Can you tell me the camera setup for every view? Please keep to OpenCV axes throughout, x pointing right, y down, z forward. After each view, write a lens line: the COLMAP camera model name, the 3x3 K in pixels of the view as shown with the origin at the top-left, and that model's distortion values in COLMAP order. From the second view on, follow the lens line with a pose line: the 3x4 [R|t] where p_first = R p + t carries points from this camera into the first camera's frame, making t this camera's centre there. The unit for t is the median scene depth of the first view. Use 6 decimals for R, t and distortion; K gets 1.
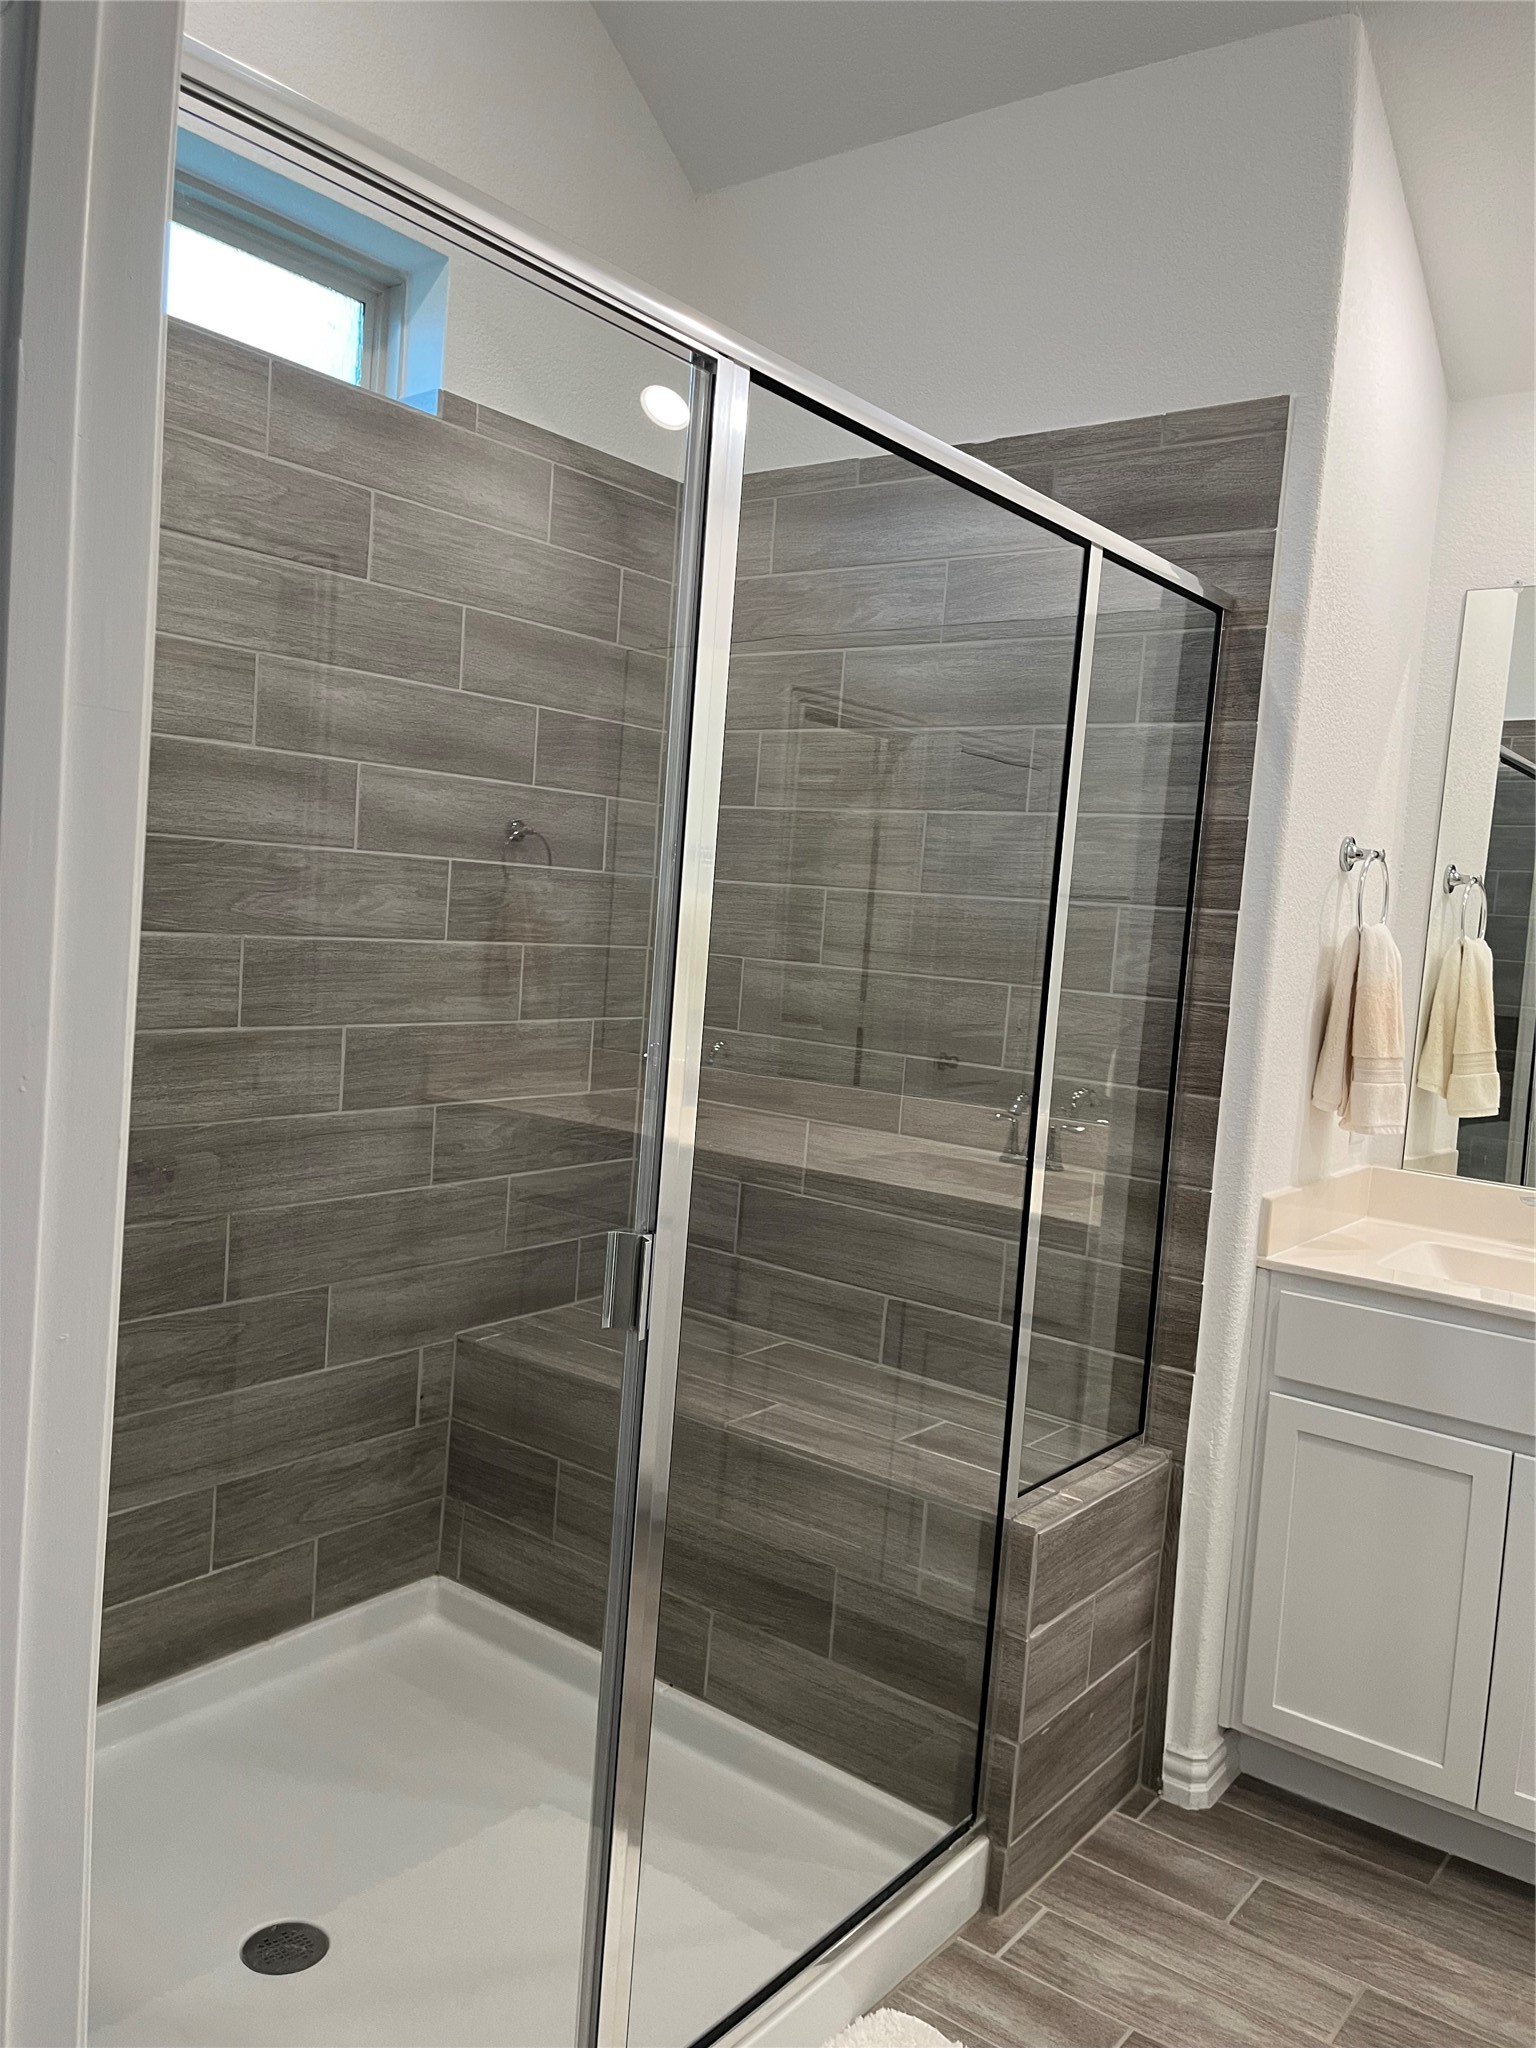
lens RADIAL K [[1555.2, 0, 702.1], [0, 1555.2, 988.9], [0, 0, 1]] dist [0.086220, -0.113018]
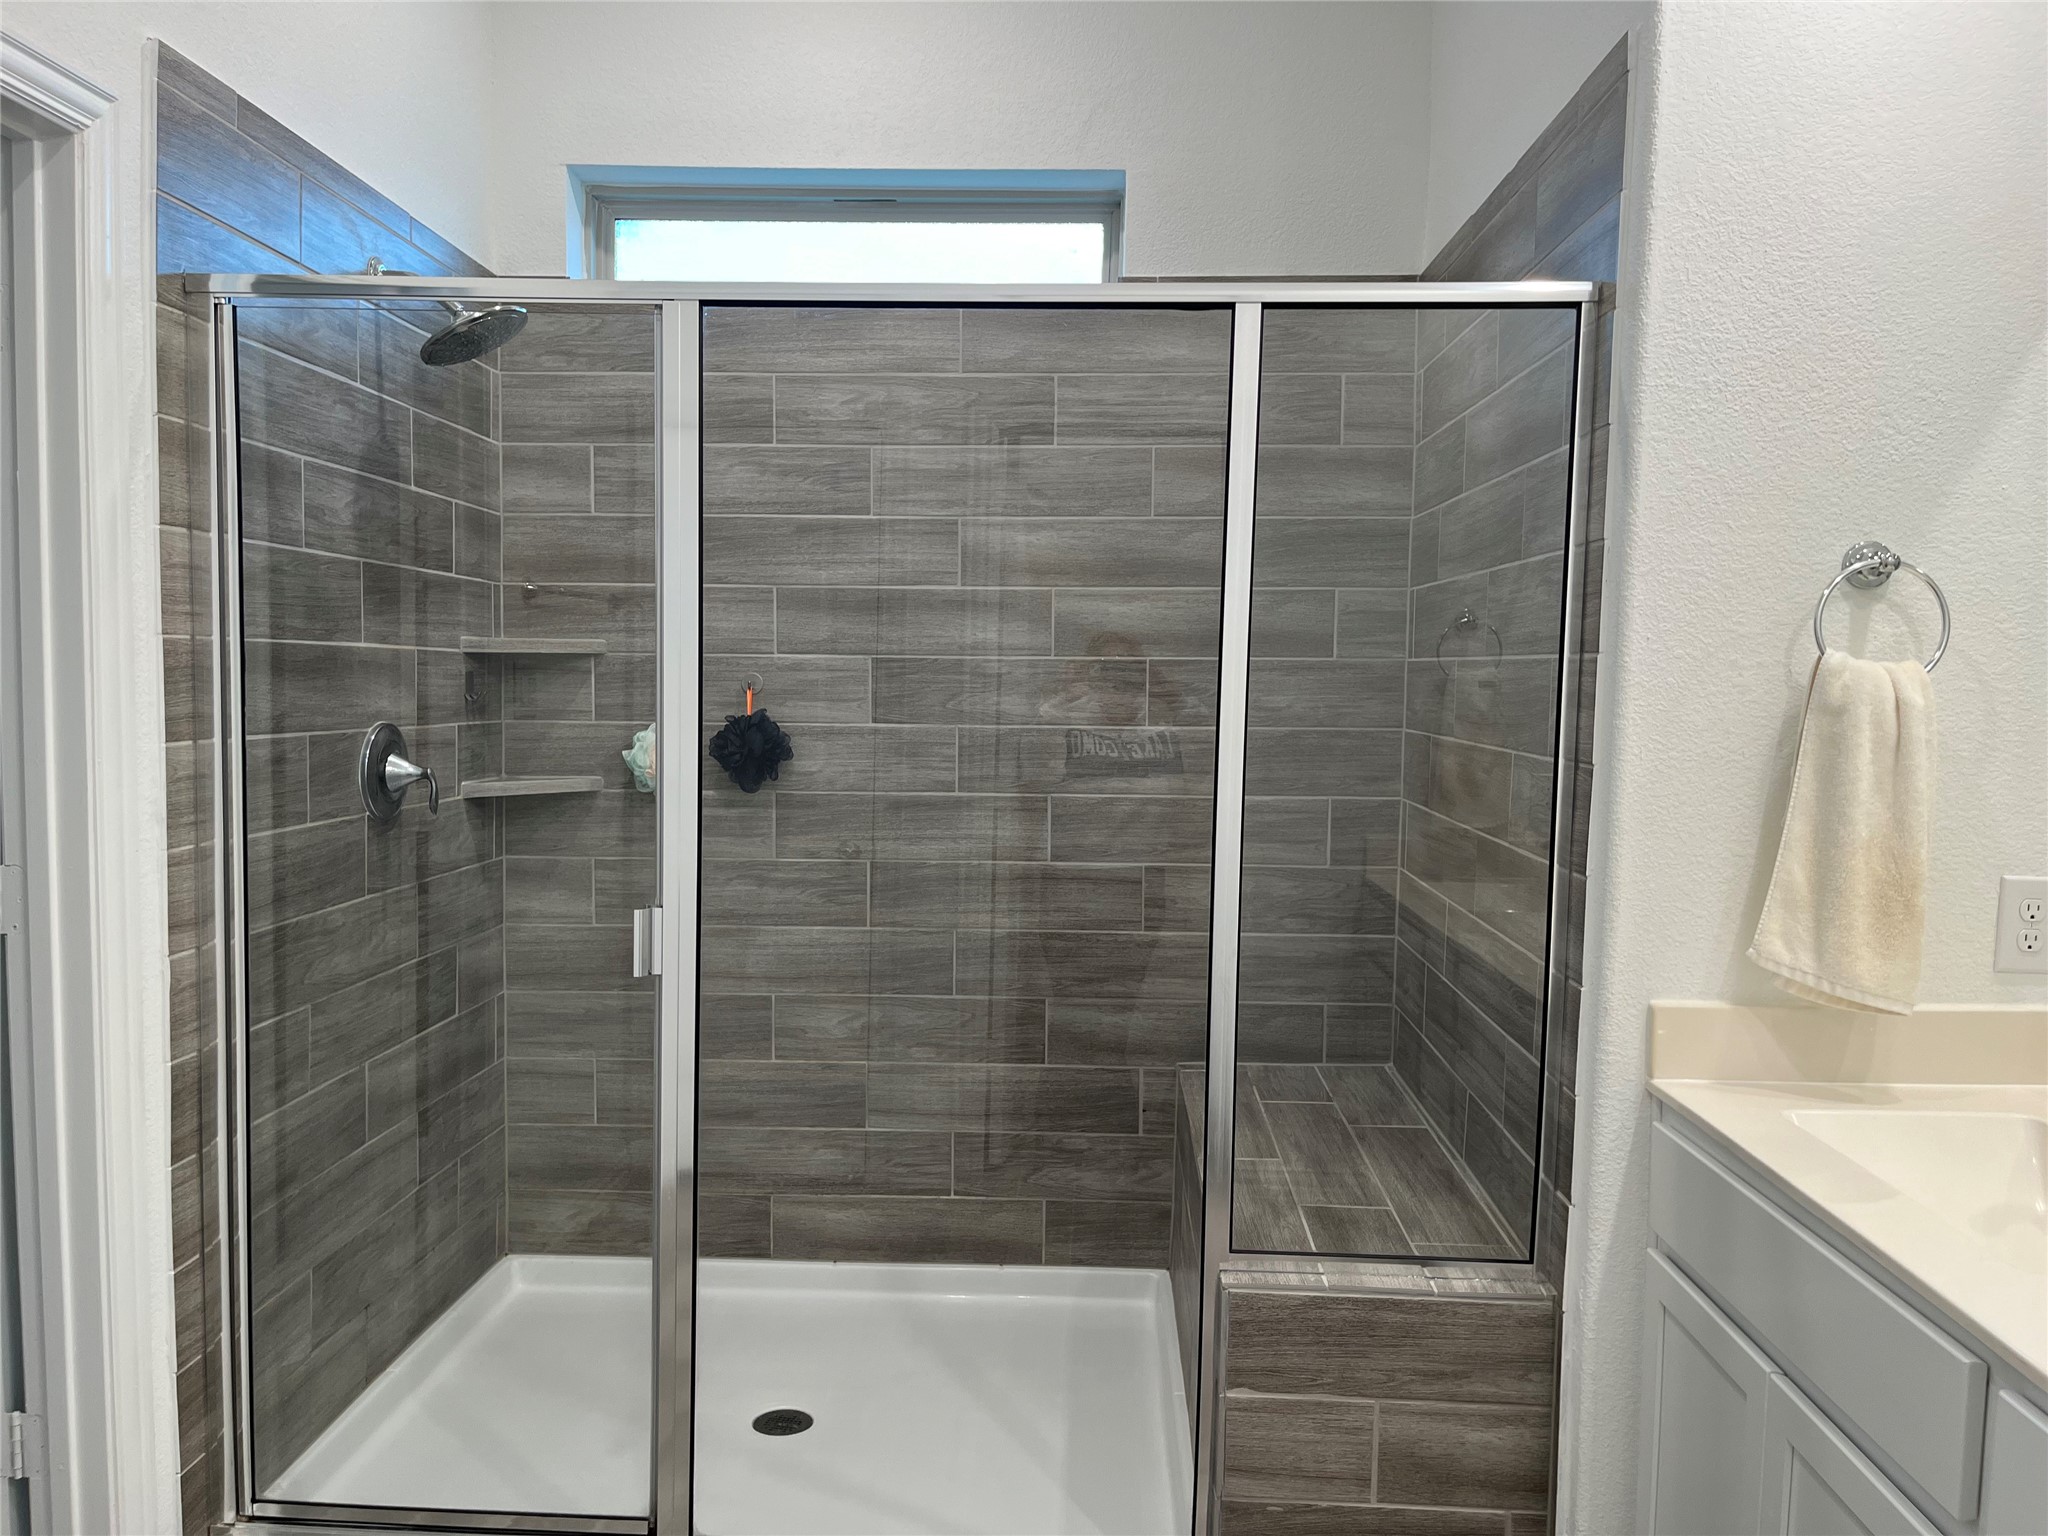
lens RADIAL K [[1555.2, 0, 1104.7], [0, 1555.2, 767.3], [0, 0, 1]] dist [0.086220, -0.113018]
pose [[0.587242, -0.017750, -0.809217, 0.826130], [-0.016052, 0.999307, -0.033569, 0.043255], [0.809252, 0.032703, 0.586550, 0.291552]]
